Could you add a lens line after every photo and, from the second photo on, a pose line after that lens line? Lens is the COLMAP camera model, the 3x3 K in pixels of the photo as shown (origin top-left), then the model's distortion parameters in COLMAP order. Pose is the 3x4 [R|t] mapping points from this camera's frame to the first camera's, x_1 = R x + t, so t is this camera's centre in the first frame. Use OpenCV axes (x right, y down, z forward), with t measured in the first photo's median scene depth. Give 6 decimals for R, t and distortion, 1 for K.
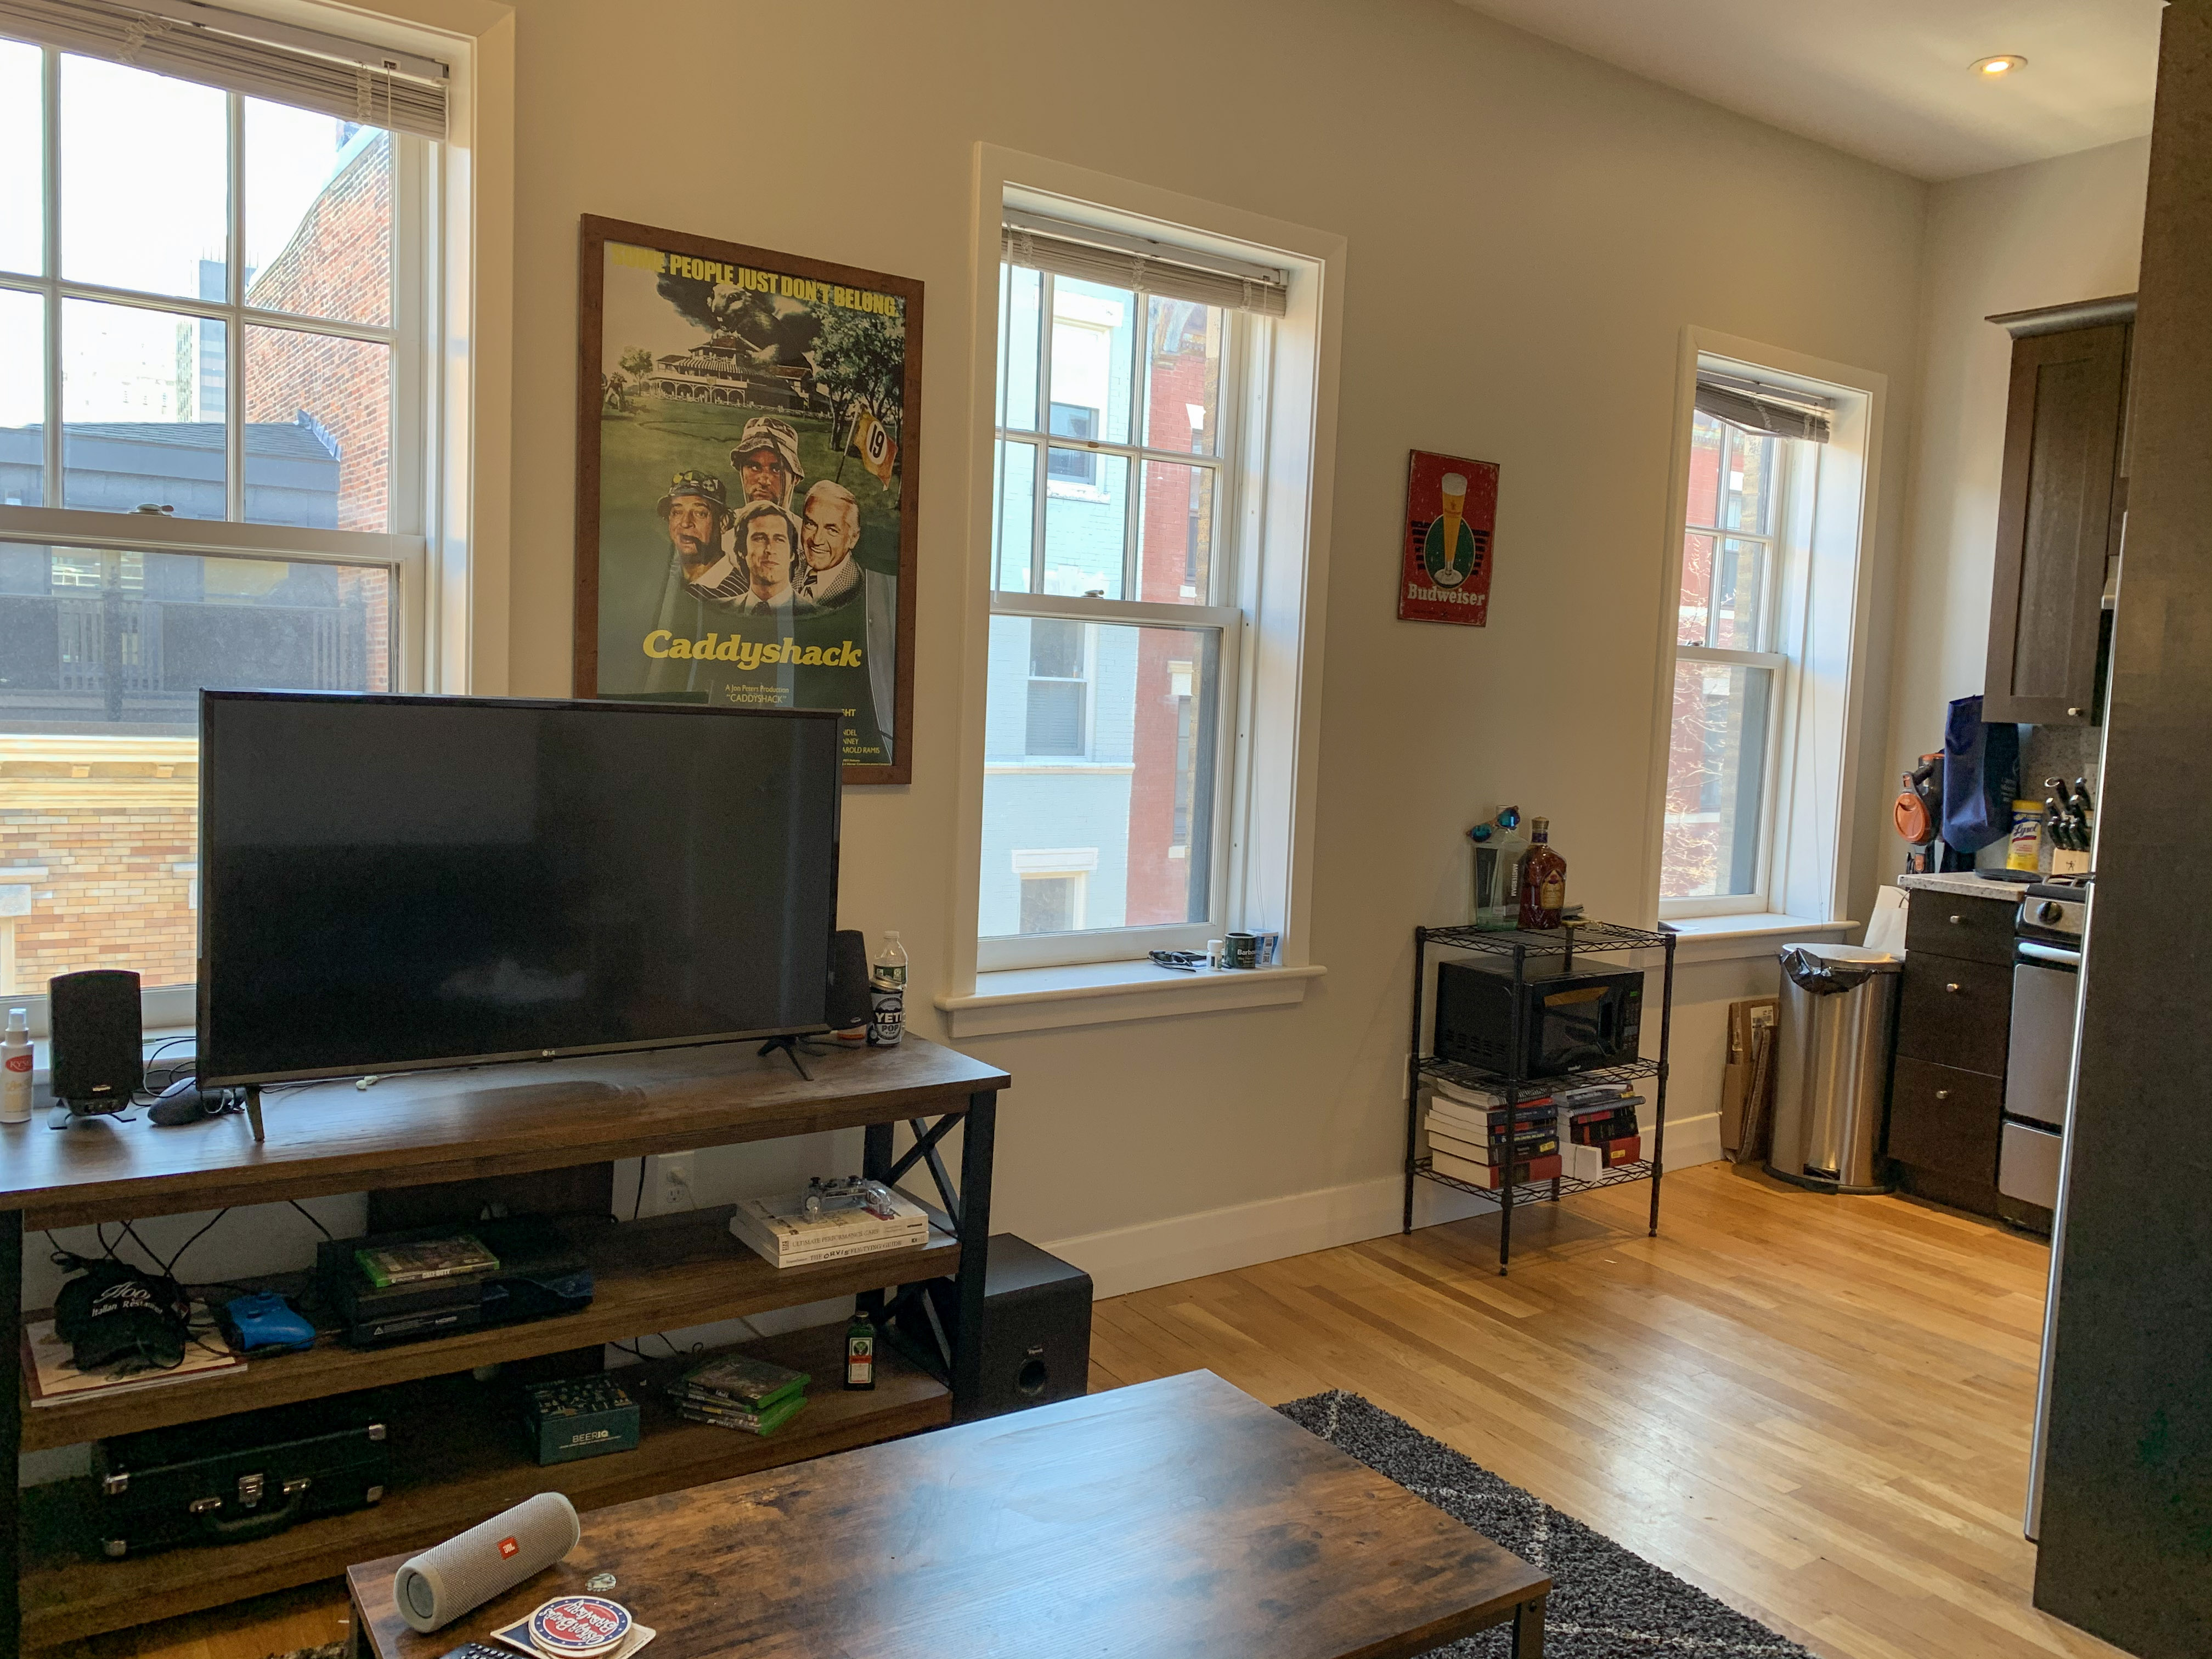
lens RADIAL K [[1670.0, 0, 1102.2], [0, 1670.0, 785.8], [0, 0, 1]] dist [0.041996, -0.061177]
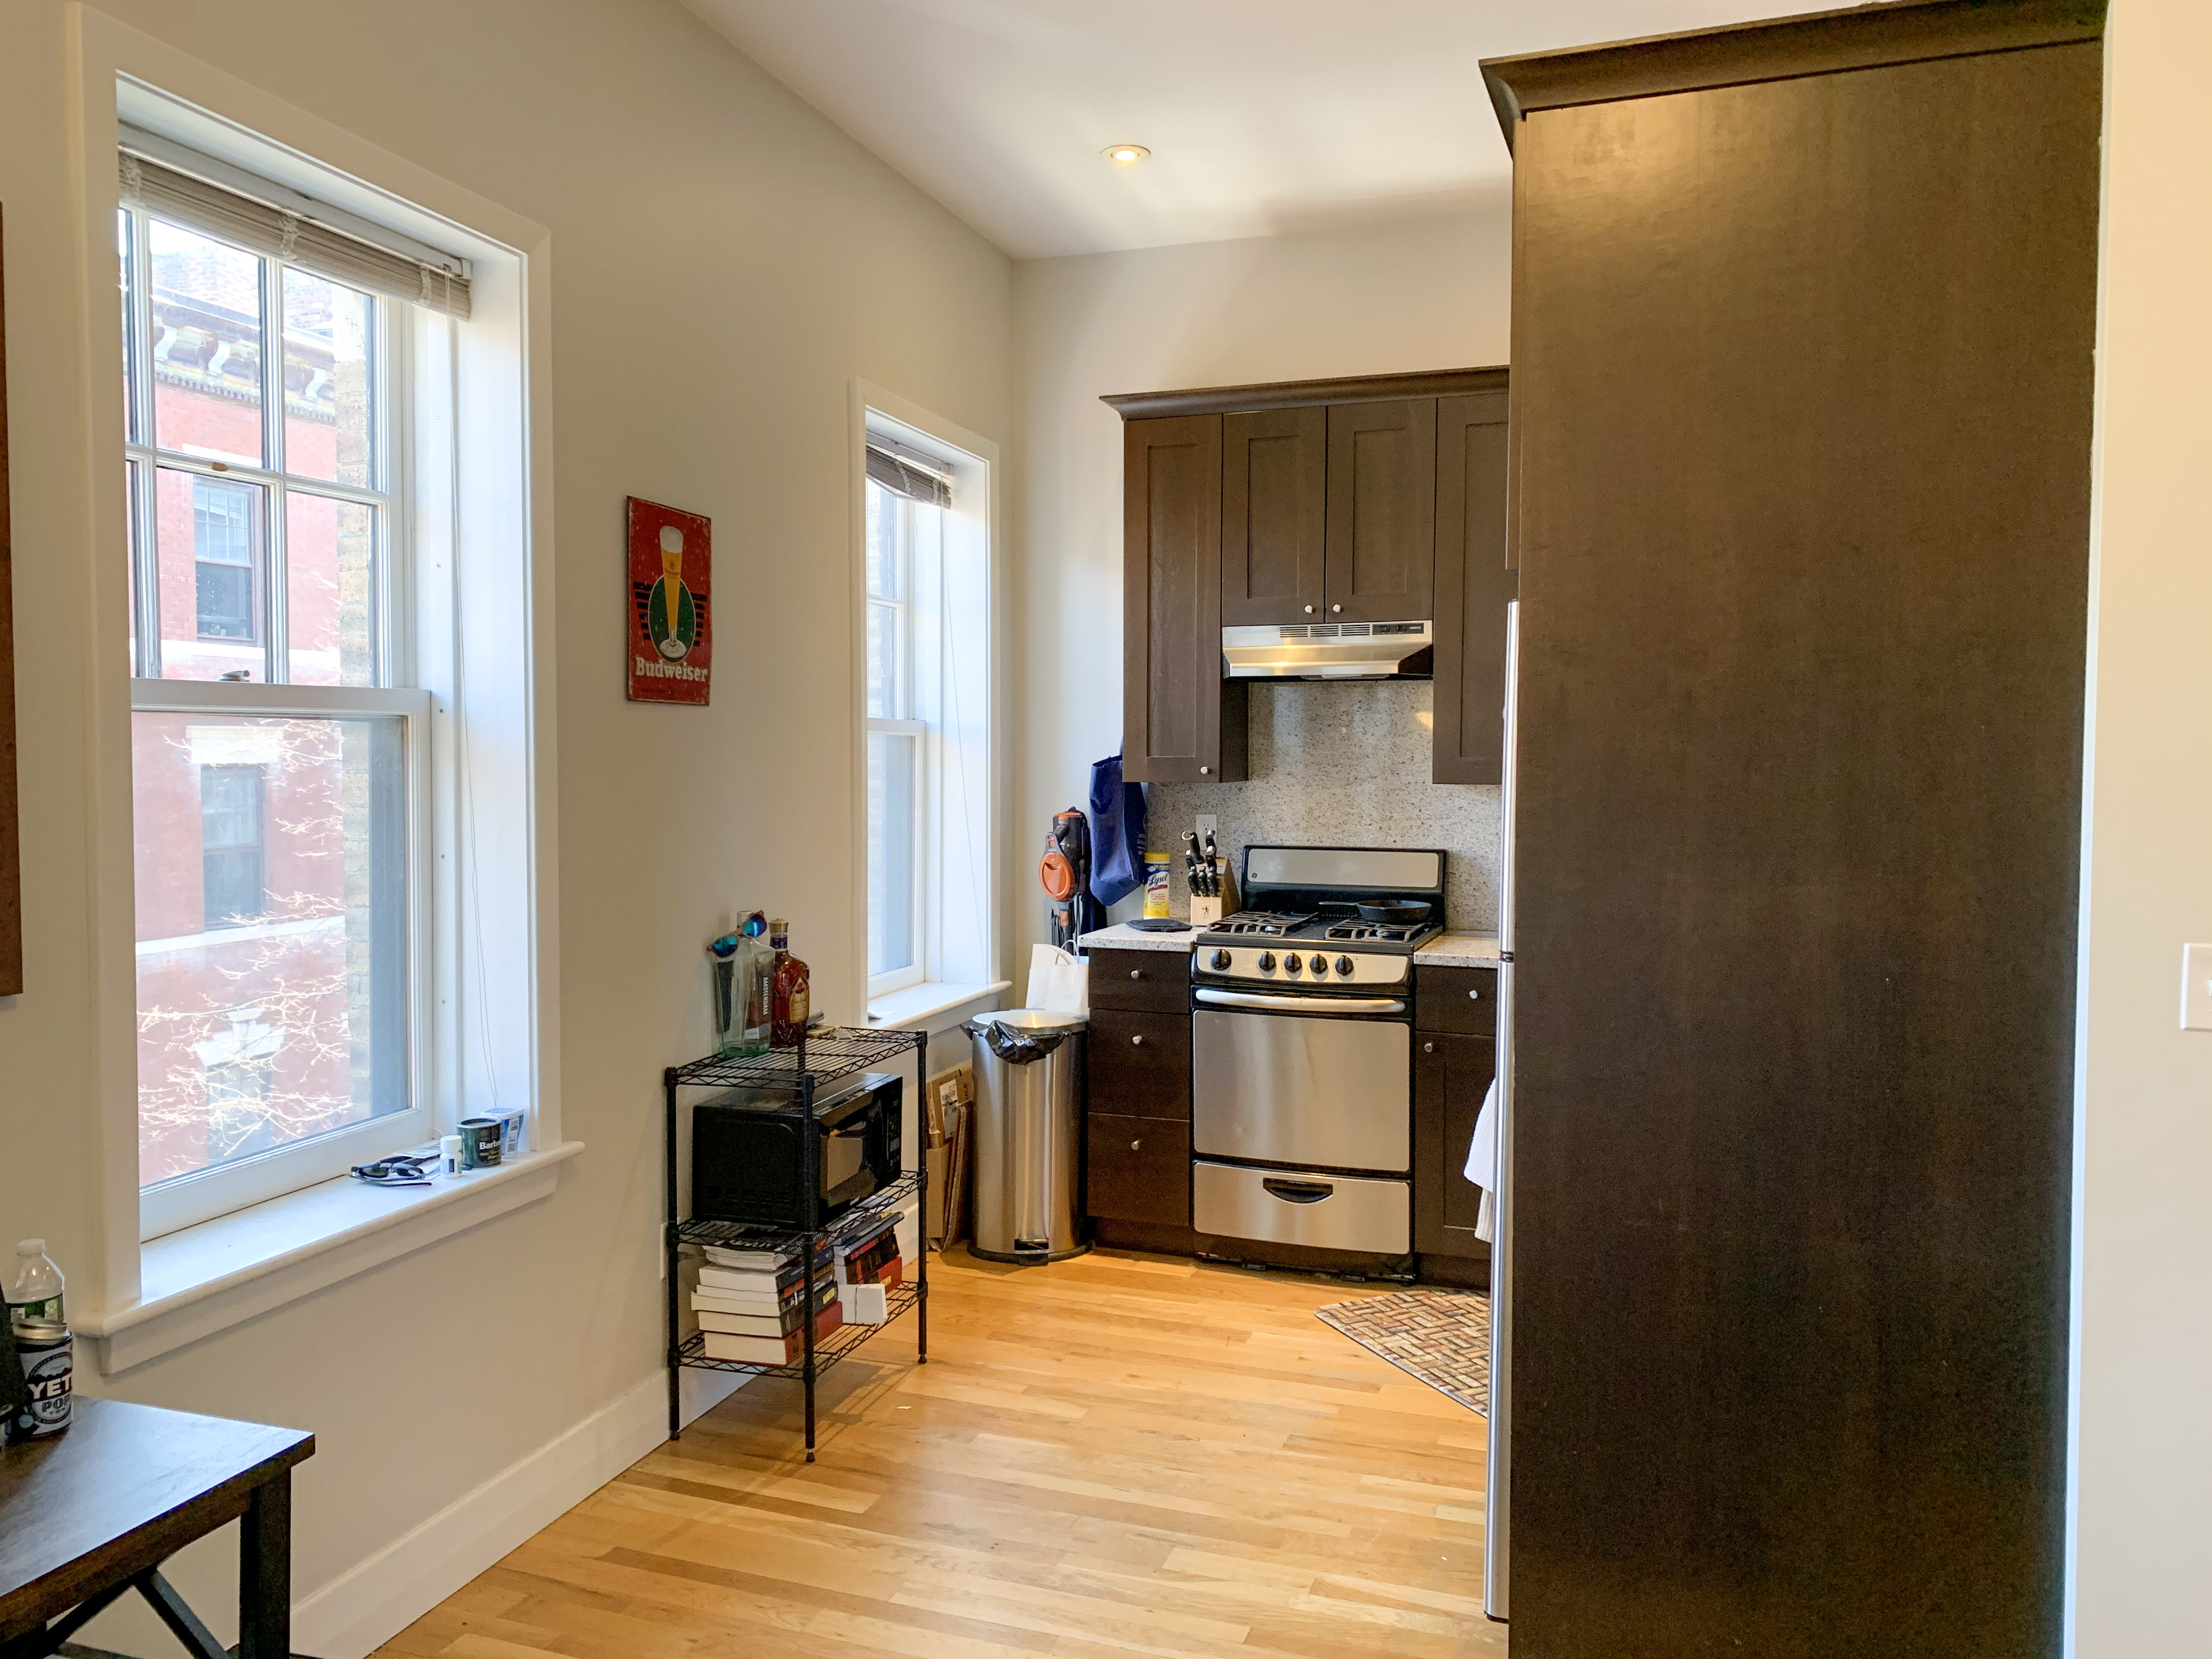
lens RADIAL K [[1670.0, 0, 1102.2], [0, 1670.0, 785.8], [0, 0, 1]] dist [0.041996, -0.061177]
pose [[0.791894, -0.053252, 0.608332, -0.138107], [0.066243, 0.997803, 0.001114, -0.042021], [-0.607054, 0.039415, 0.793682, 0.199719]]
